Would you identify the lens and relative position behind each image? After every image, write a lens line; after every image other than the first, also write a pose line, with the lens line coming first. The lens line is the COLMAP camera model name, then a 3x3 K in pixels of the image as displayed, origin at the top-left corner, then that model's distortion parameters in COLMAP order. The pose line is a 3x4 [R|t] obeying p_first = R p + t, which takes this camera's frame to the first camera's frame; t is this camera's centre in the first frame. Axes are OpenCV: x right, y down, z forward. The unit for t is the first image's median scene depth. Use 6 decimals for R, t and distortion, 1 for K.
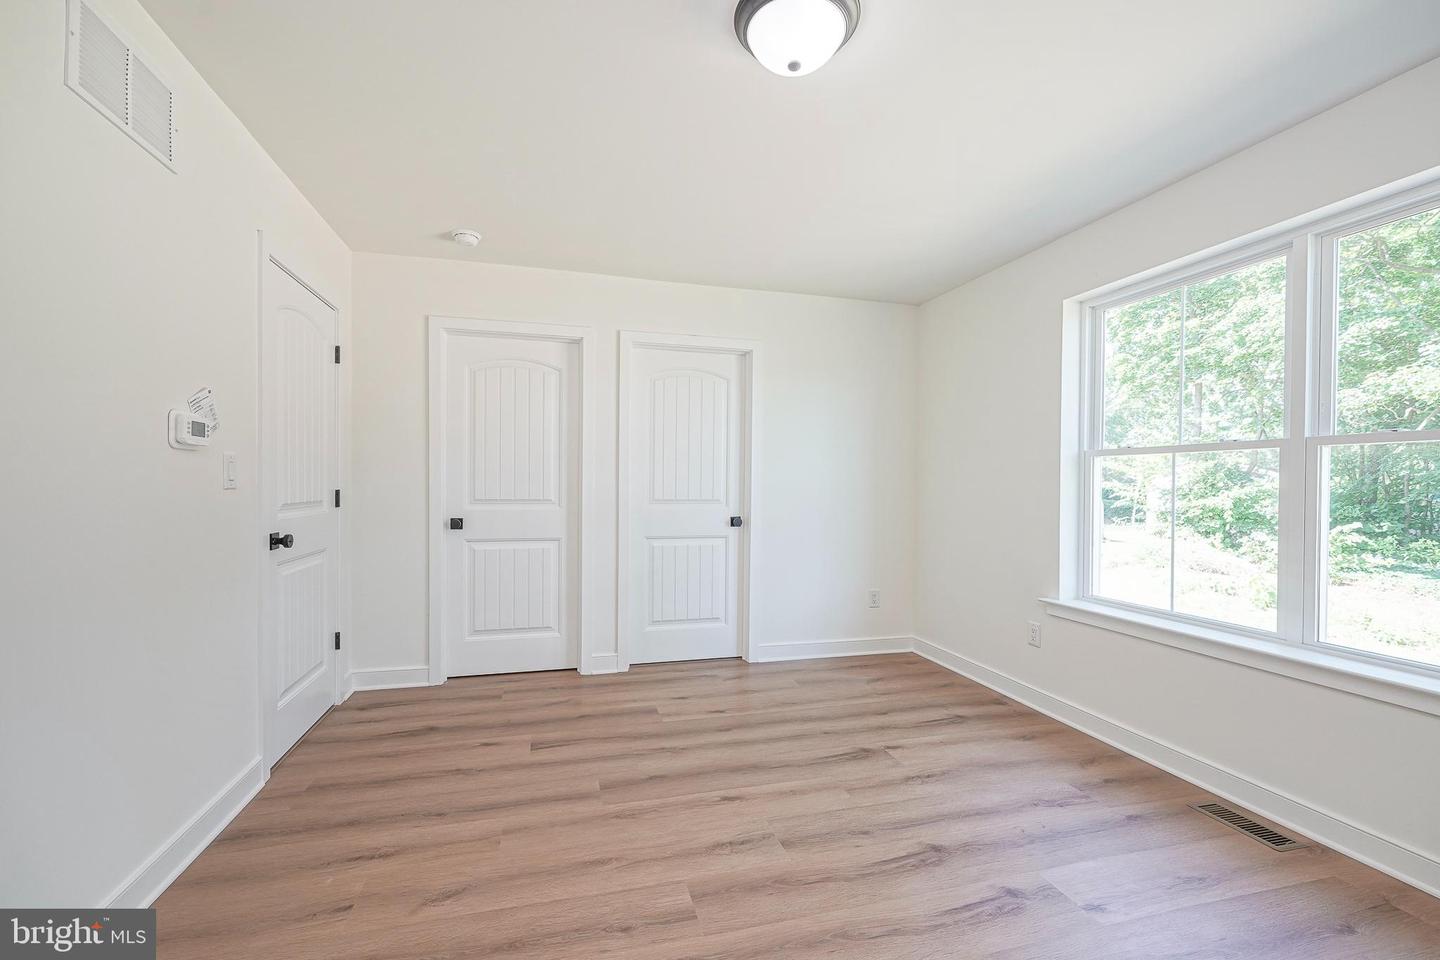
lens RADIAL K [[585.9, 0, 696.6], [0, 585.9, 484.6], [0, 0, 1]] dist [-0.002411, 0.000347]
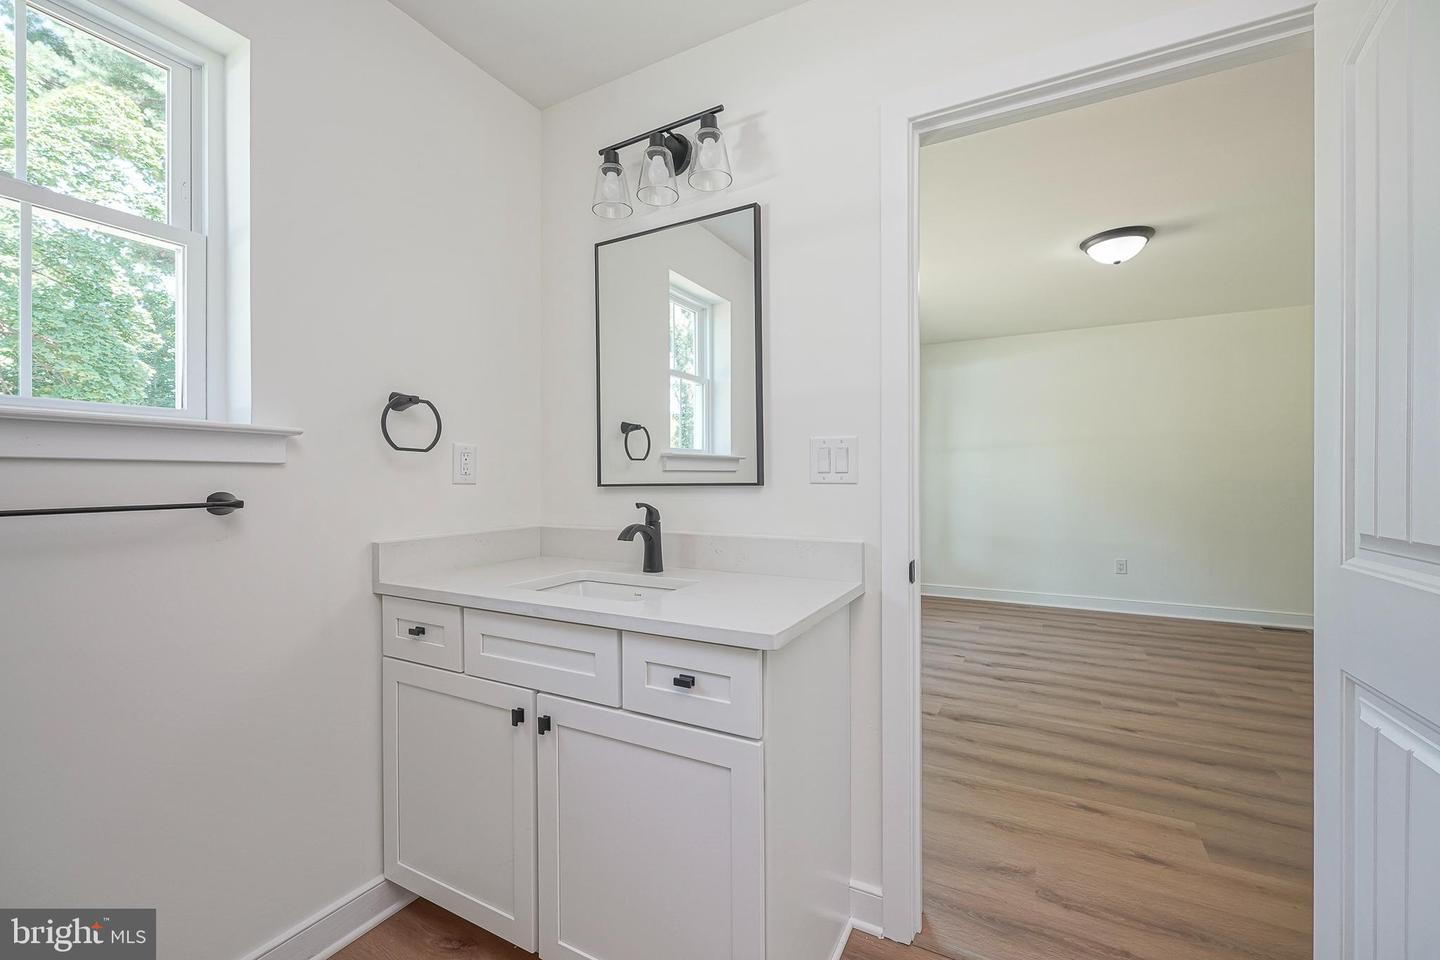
lens RADIAL K [[585.9, 0, 723.4], [0, 585.9, 479.1], [0, 0, 1]] dist [-0.002411, 0.000347]
pose [[-0.731747, -0.018008, 0.681339, -0.141971], [-0.004929, 0.999765, 0.021131, -0.013073], [-0.681559, 0.012105, -0.731663, 2.320594]]
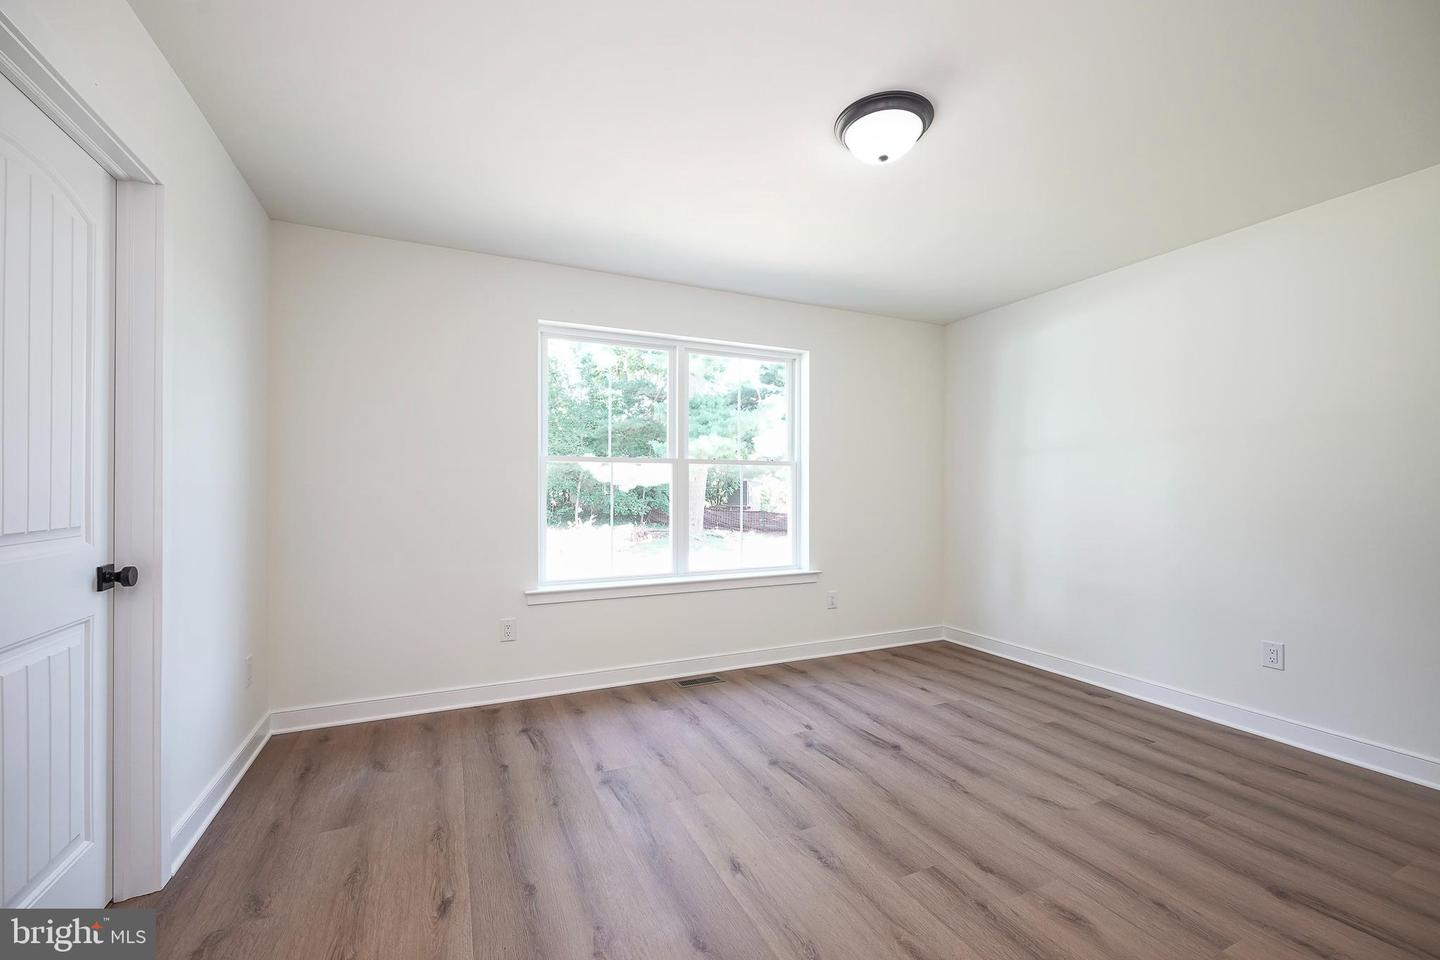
lens RADIAL K [[585.9, 0, 748.8], [0, 585.9, 496.7], [0, 0, 1]] dist [-0.002411, 0.000347]
pose [[-0.202914, -0.021966, 0.978950, -0.701412], [-0.003923, 0.999759, 0.021620, -0.006872], [-0.979189, 0.000547, -0.202951, 1.075443]]
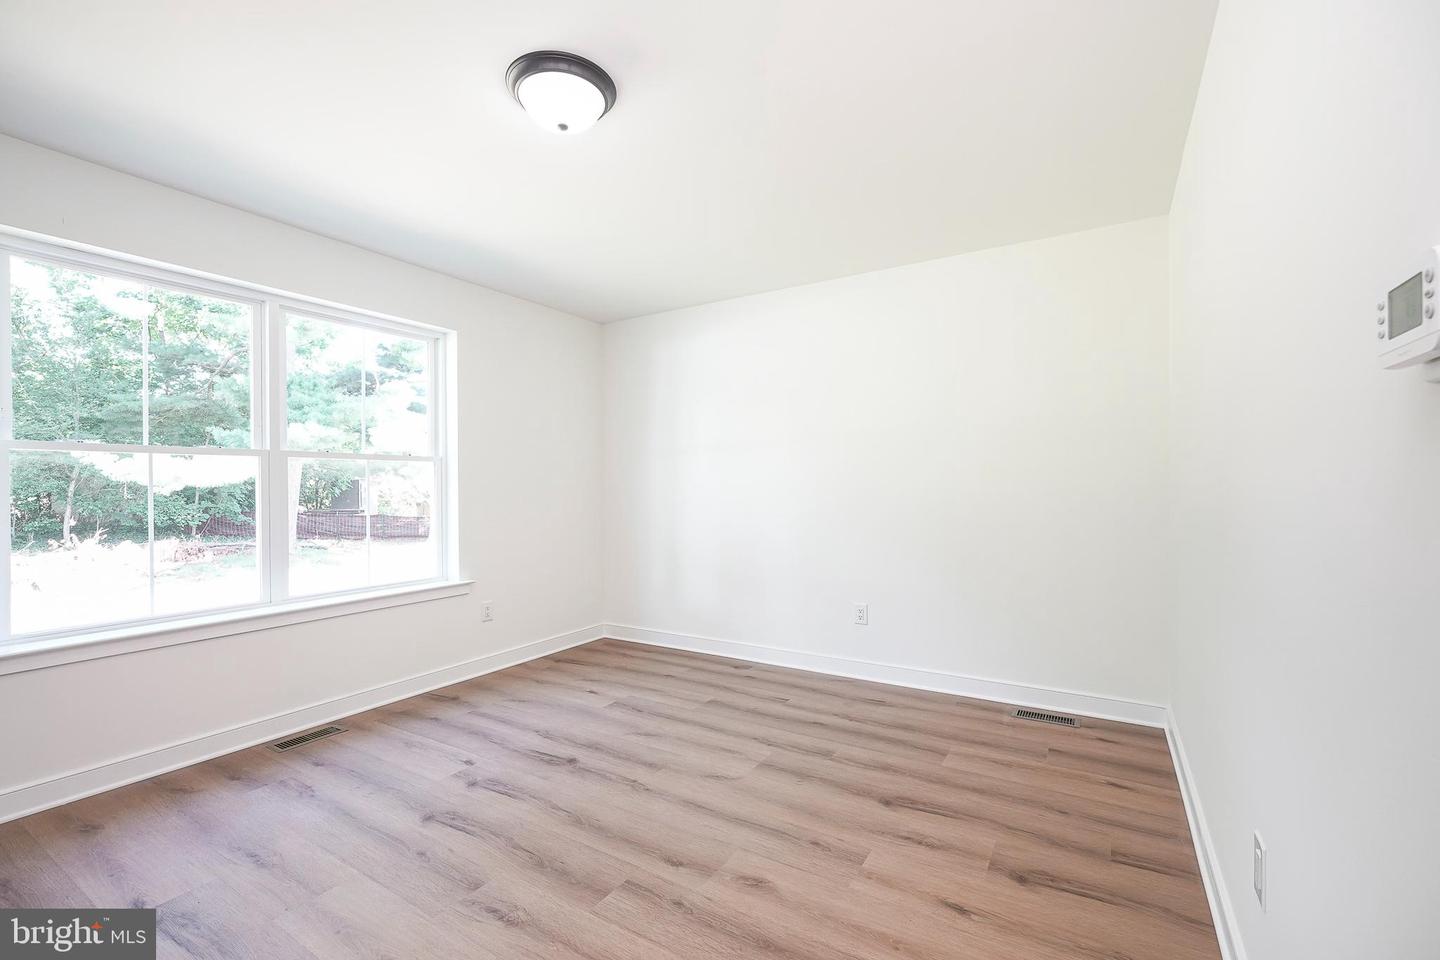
lens RADIAL K [[585.9, 0, 730.3], [0, 585.9, 490.5], [0, 0, 1]] dist [-0.002411, 0.000347]
pose [[-0.694866, -0.008452, 0.719089, -0.624496], [0.001035, 0.999918, 0.012753, -0.005213], [-0.719138, 0.009606, -0.694801, 1.096333]]
